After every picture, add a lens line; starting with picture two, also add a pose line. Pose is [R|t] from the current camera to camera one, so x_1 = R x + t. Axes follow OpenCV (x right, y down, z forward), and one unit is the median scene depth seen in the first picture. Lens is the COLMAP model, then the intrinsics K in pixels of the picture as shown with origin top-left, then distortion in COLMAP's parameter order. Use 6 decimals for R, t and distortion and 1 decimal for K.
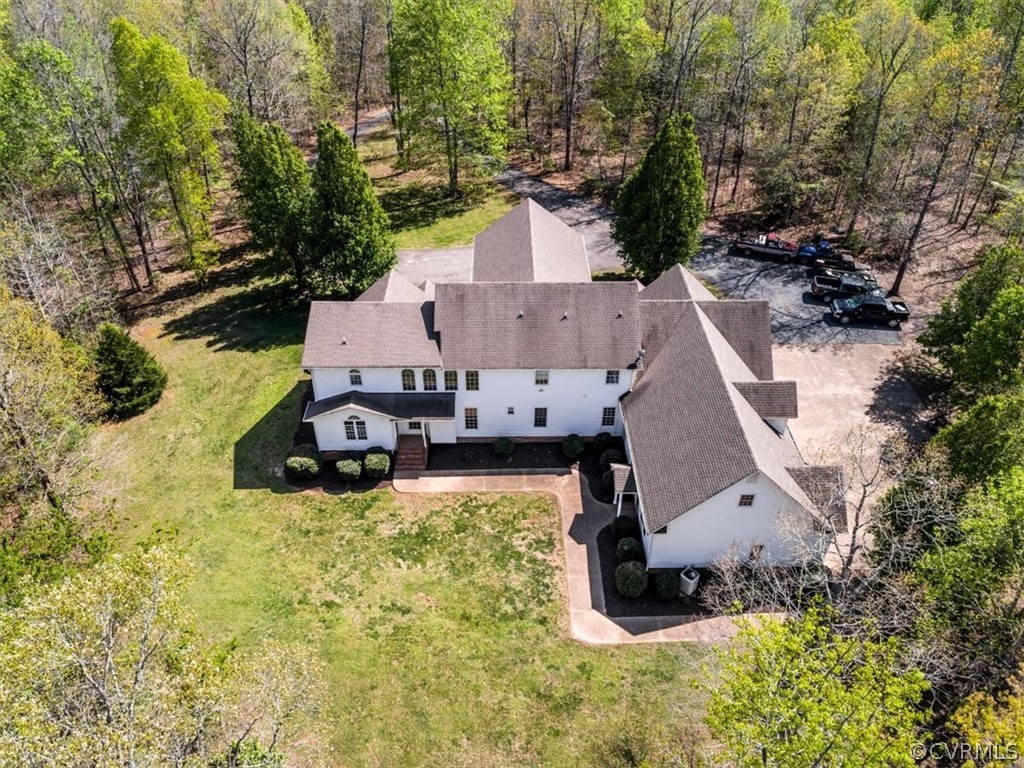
lens RADIAL K [[513.8, 0, 512.0], [0, 513.8, 384.0], [0, 0, 1]] dist [0.003158, -0.010194]
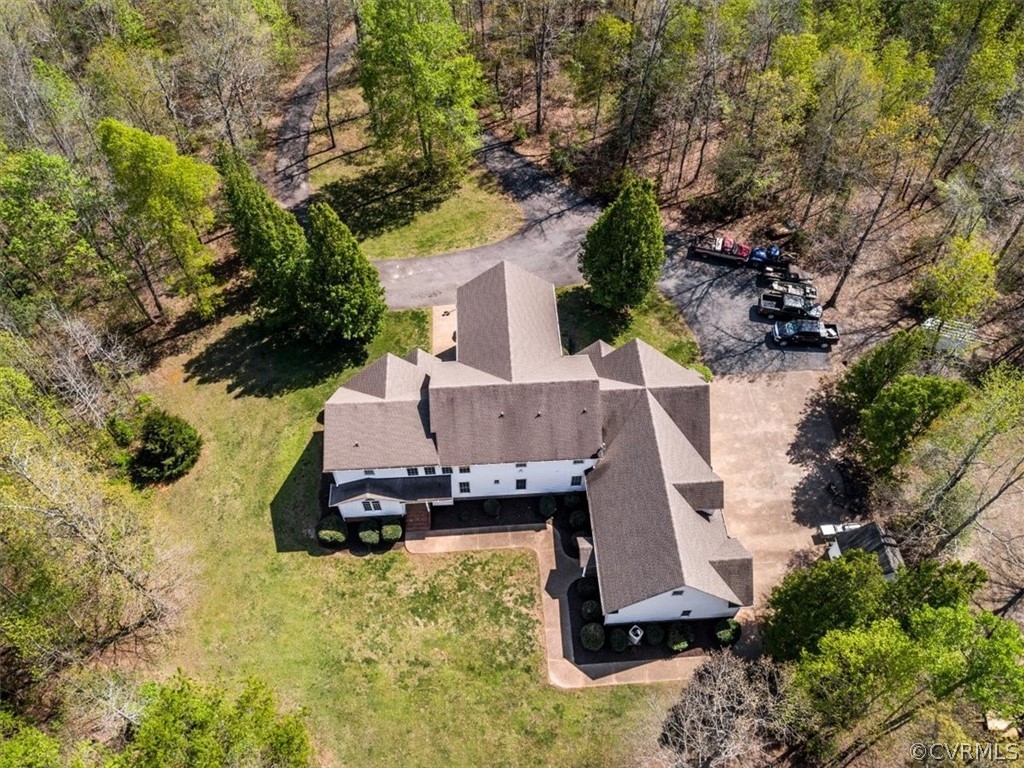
lens RADIAL K [[476.5, 0, 499.7], [0, 476.5, 384.0], [0, 0, 1]] dist [-0.000755, -0.000072]
pose [[0.999147, -0.039133, 0.013188, -0.000860], [0.036146, 0.983190, 0.178971, -0.394815], [-0.019970, -0.178342, 0.983766, -0.081596]]
